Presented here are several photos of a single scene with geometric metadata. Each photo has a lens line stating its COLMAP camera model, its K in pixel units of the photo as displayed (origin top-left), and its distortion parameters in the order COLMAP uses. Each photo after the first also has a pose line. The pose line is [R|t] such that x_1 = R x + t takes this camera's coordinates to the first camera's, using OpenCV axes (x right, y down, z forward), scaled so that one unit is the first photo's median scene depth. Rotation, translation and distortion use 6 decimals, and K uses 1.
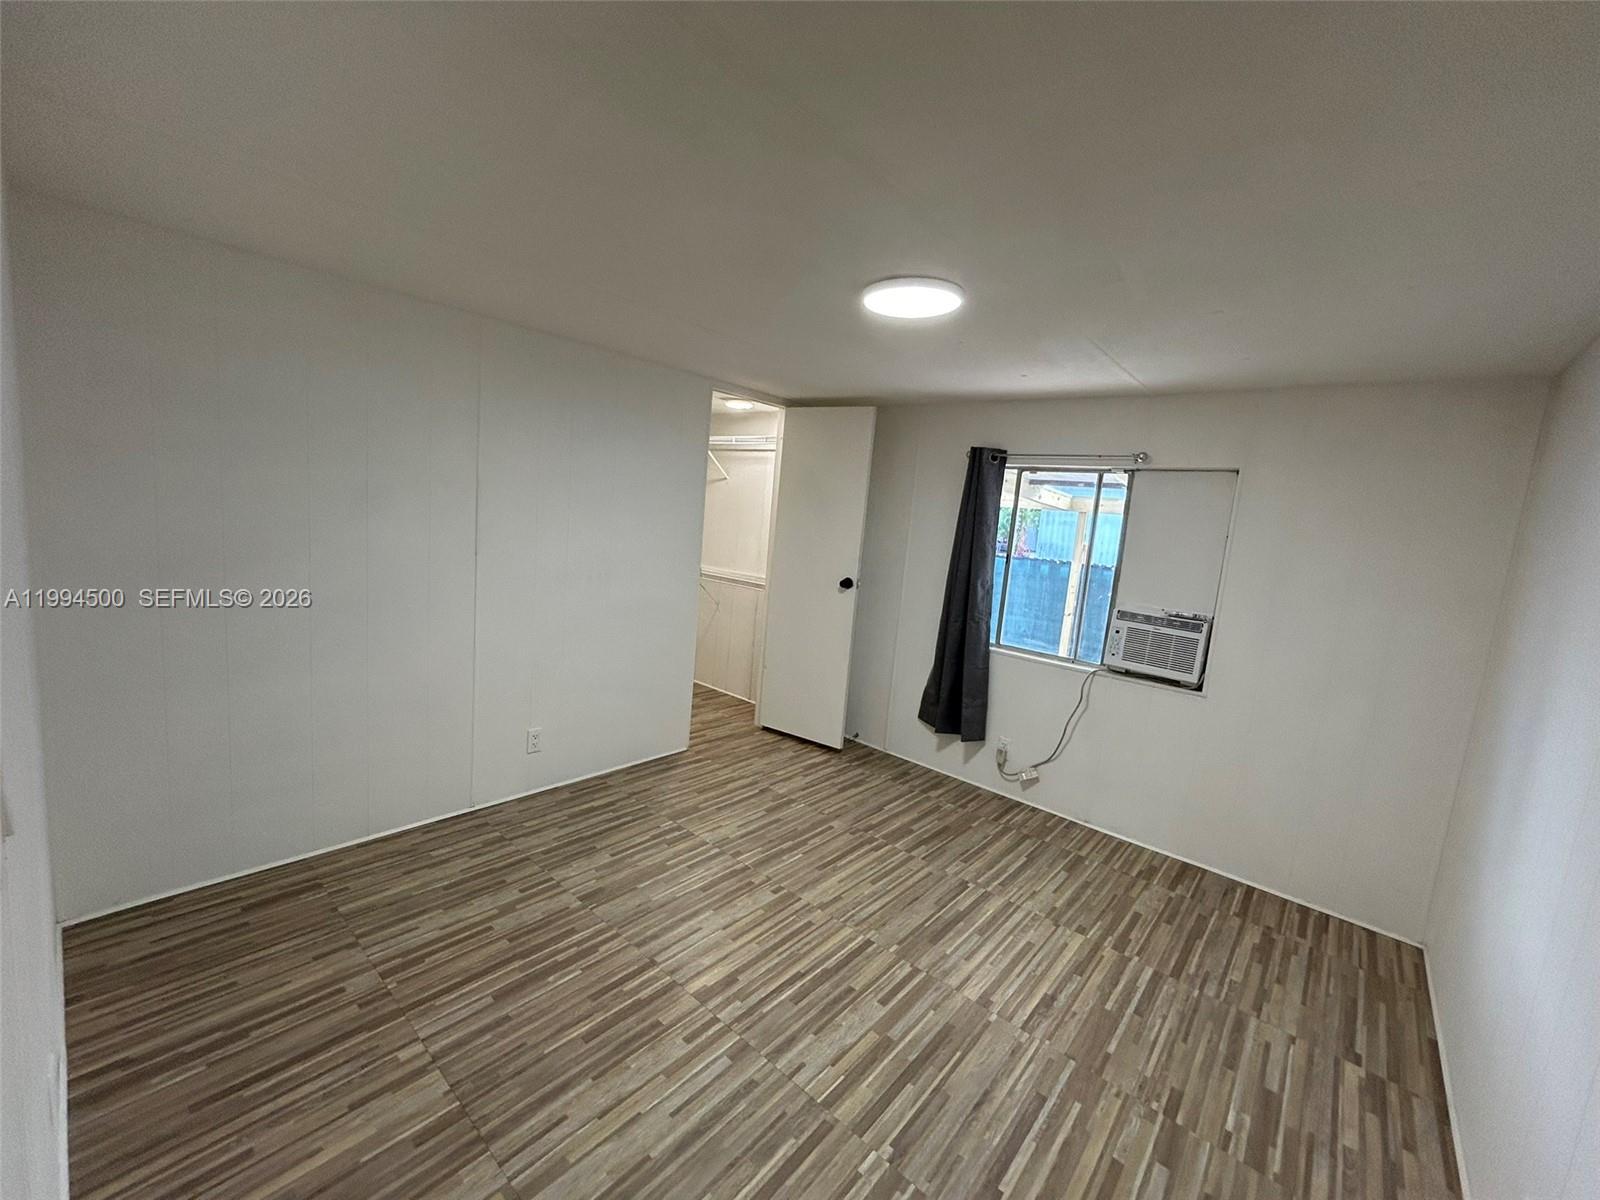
lens RADIAL K [[647.6, 0, 801.1], [0, 647.6, 594.1], [0, 0, 1]] dist [-0.003632, 0.005372]
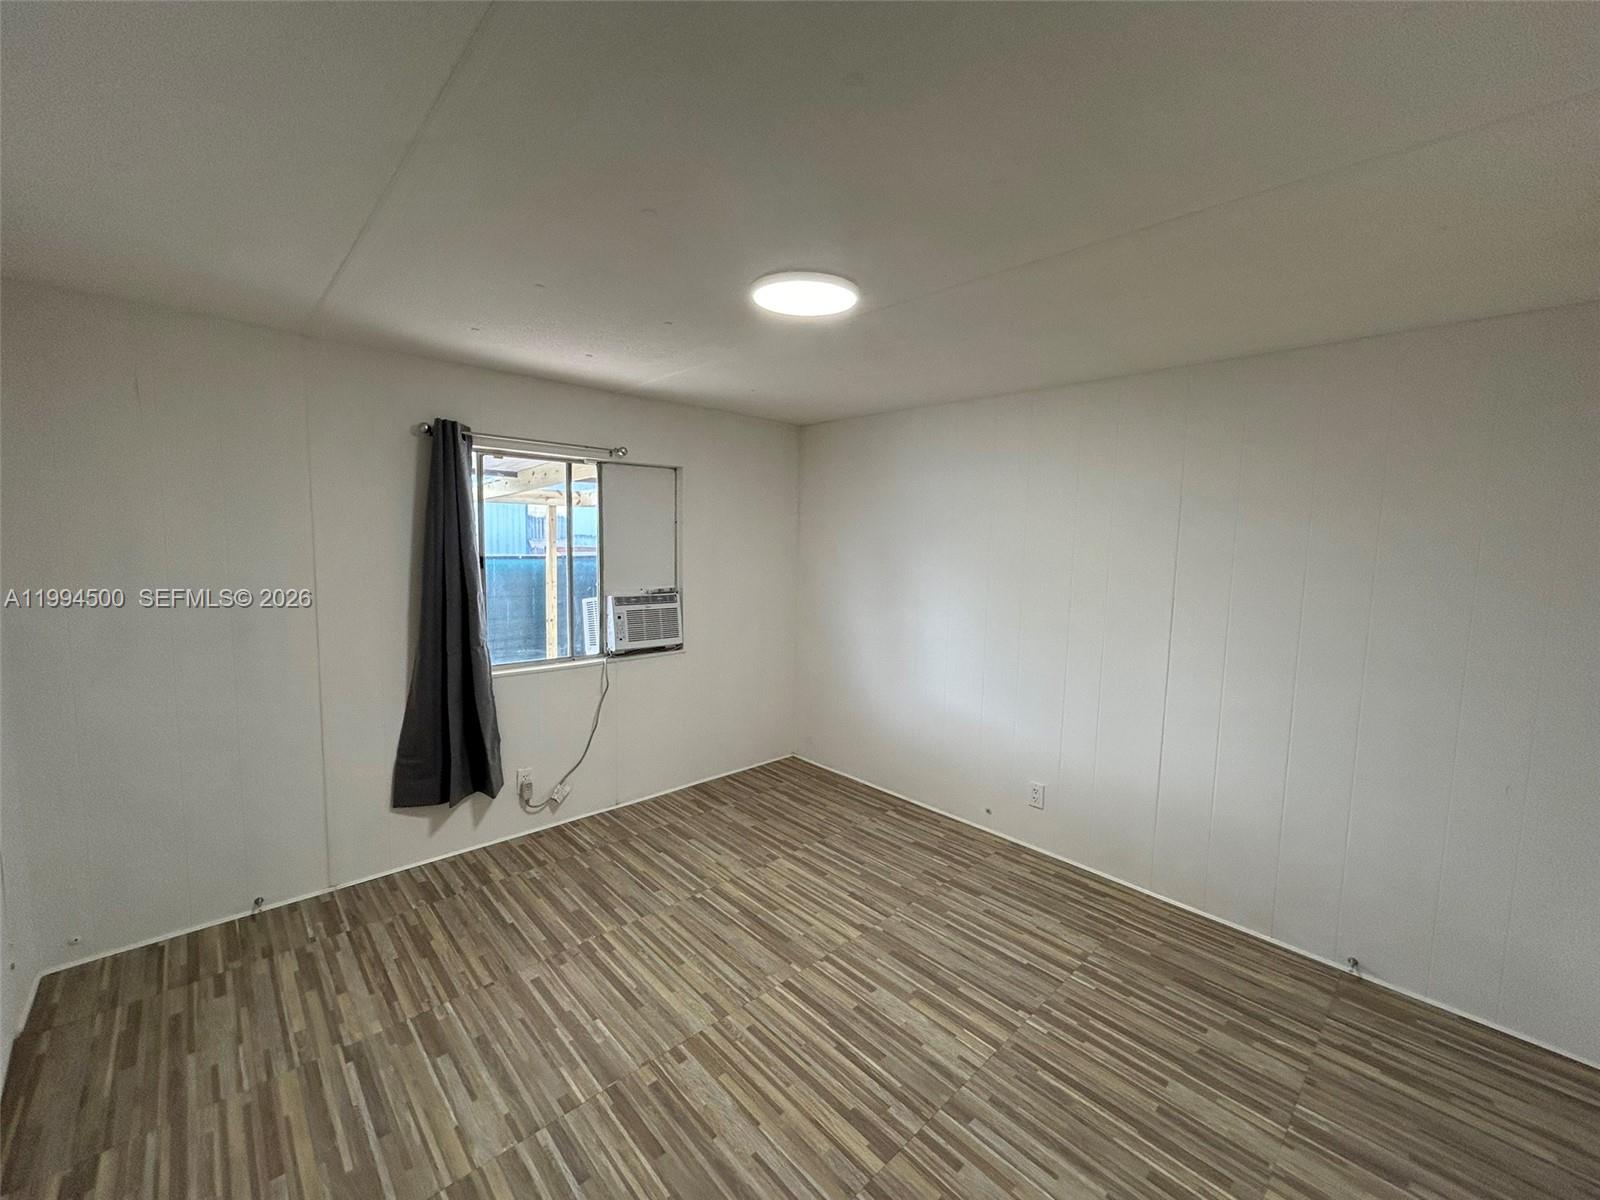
lens RADIAL K [[647.6, 0, 801.1], [0, 647.6, 594.1], [0, 0, 1]] dist [-0.003632, 0.005372]
pose [[0.105330, -0.174902, 0.978936, -0.609762], [0.114753, 0.979973, 0.162740, -0.140806], [-0.987794, 0.095195, 0.123291, 0.696527]]
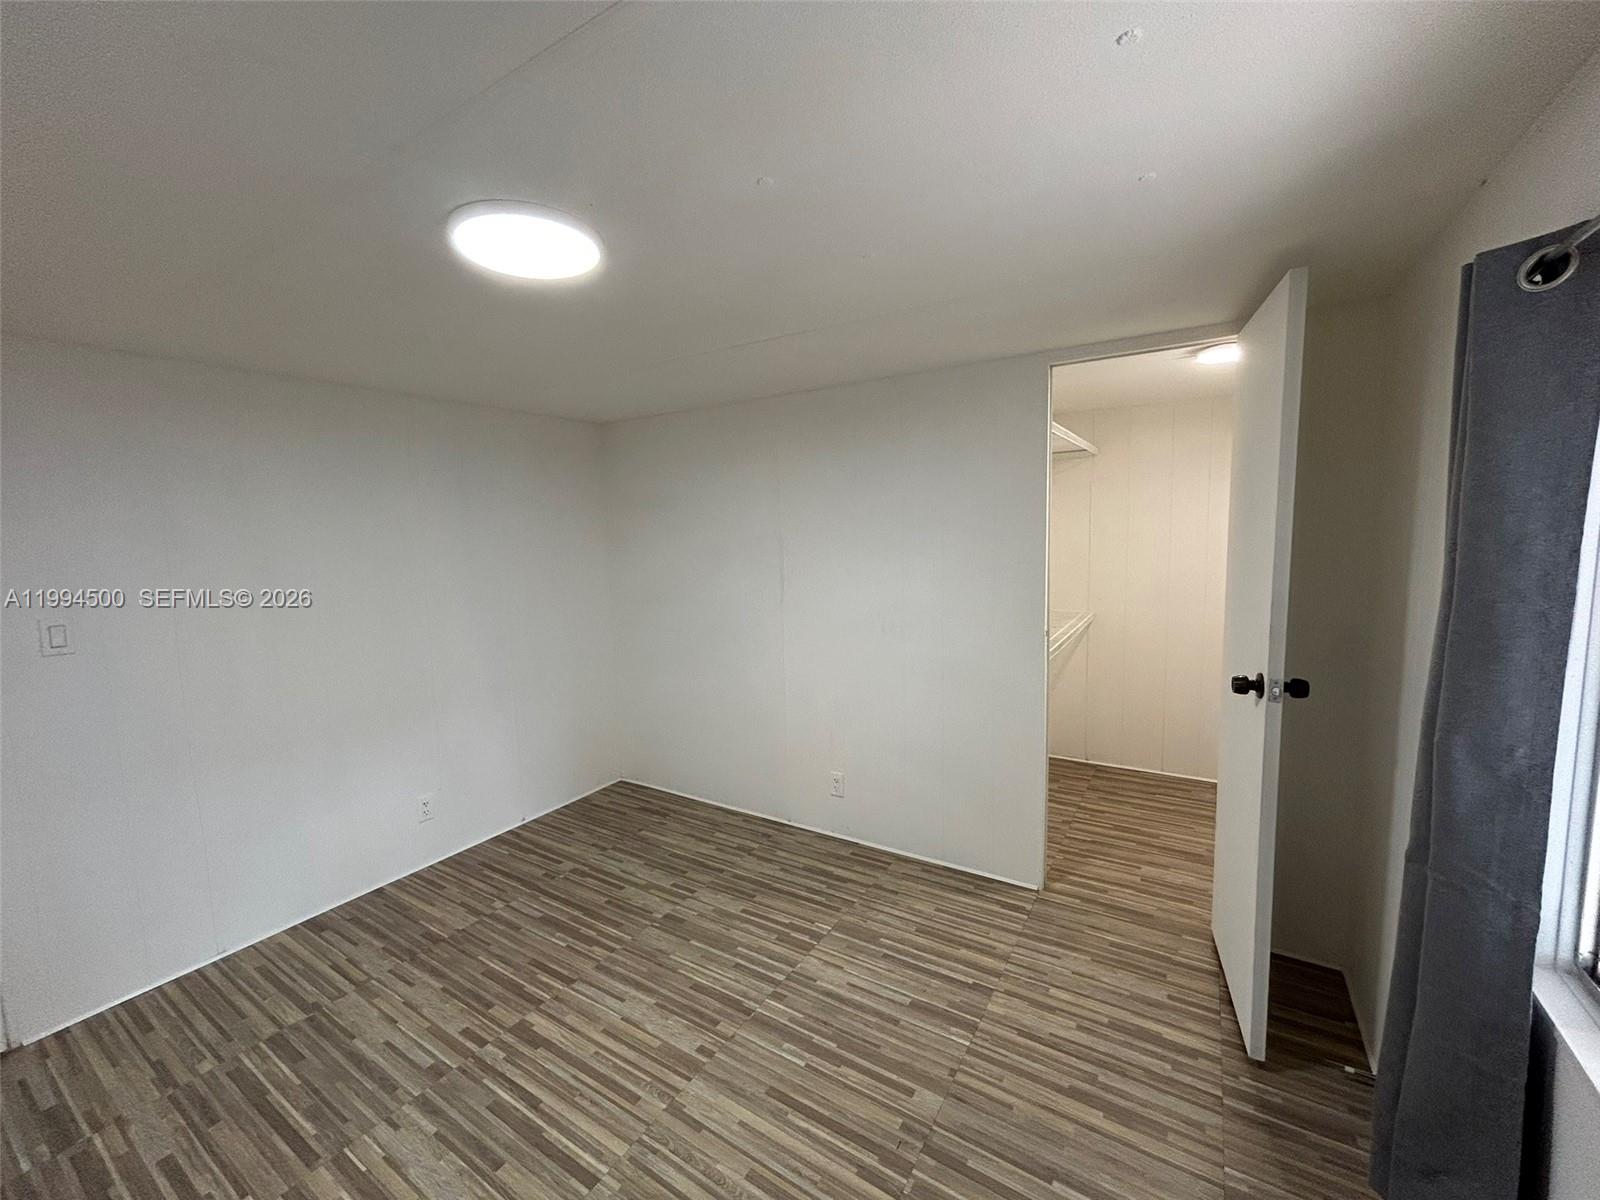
lens RADIAL K [[647.6, 0, 801.1], [0, 647.6, 594.1], [0, 0, 1]] dist [-0.003632, 0.005372]
pose [[0.143672, 0.010666, -0.989568, 0.686536], [-0.084880, 0.996390, -0.001584, -0.076900], [0.985979, 0.084222, 0.144059, 0.916189]]
